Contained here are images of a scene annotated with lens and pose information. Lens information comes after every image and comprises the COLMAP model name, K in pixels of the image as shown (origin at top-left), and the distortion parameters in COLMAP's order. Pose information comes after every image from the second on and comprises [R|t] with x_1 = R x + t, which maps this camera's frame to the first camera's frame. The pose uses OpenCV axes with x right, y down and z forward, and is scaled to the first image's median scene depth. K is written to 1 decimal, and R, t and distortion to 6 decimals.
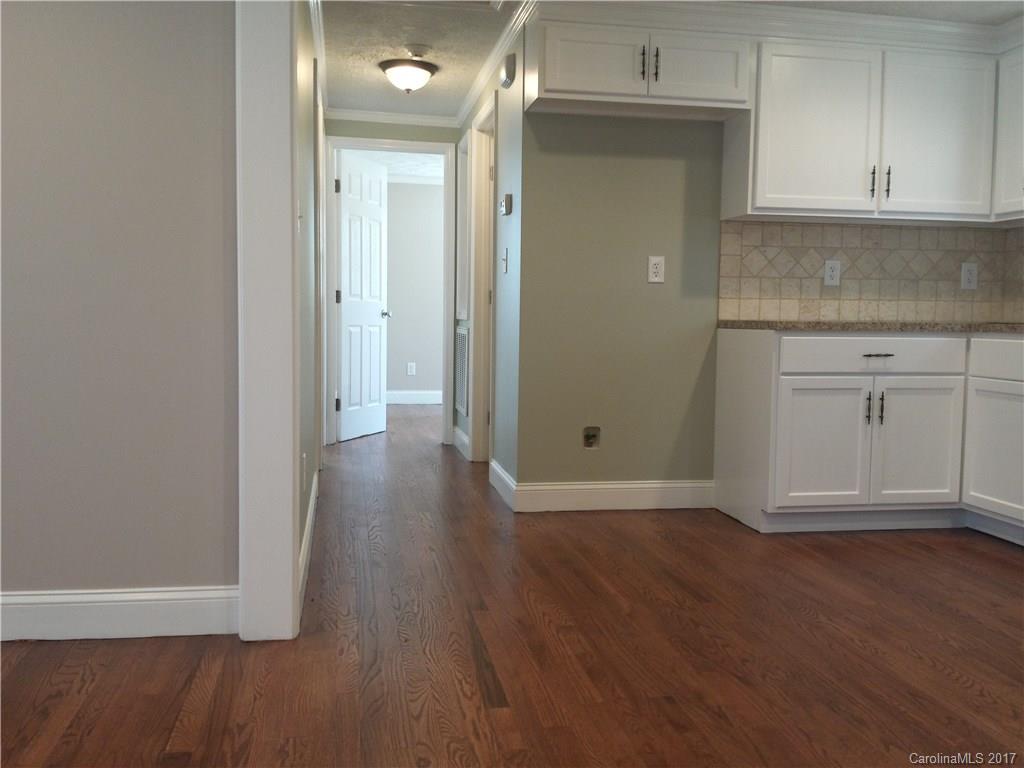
lens RADIAL K [[929.2, 0, 512.6], [0, 929.2, 385.6], [0, 0, 1]] dist [0.038849, -0.015698]
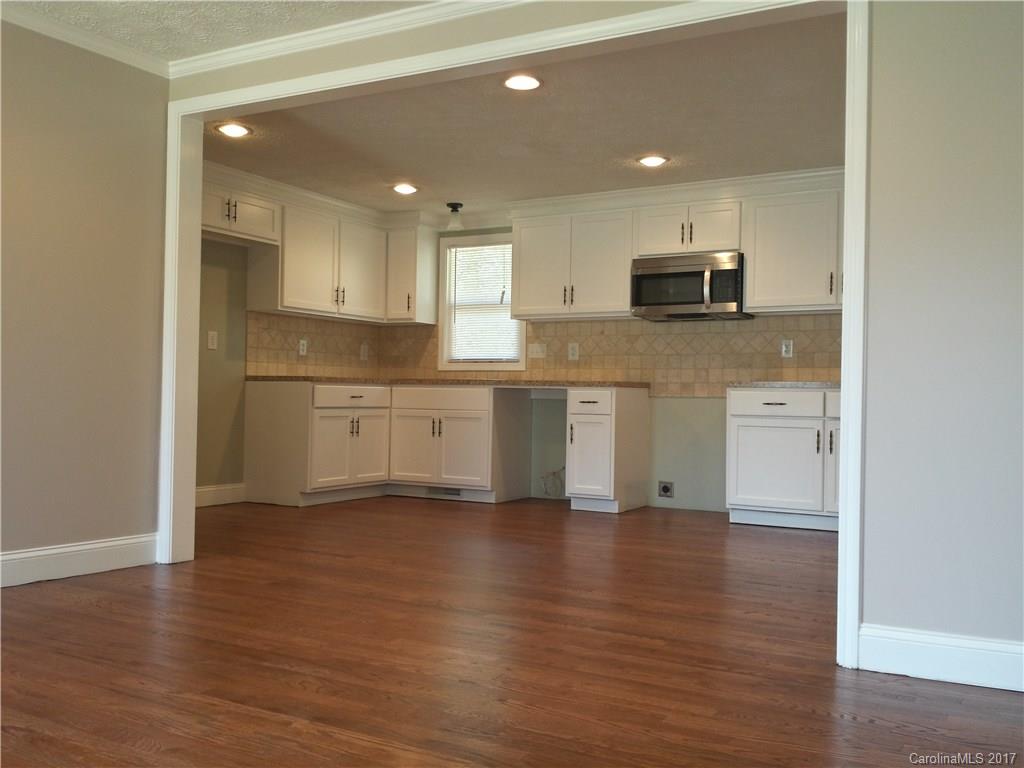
lens RADIAL K [[929.2, 0, 513.3], [0, 929.2, 383.9], [0, 0, 1]] dist [0.038849, -0.015698]
pose [[0.652227, 0.009863, 0.757959, -0.654211], [0.045889, 0.997568, -0.052469, 0.043015], [-0.756633, 0.069003, 0.650188, -0.315704]]
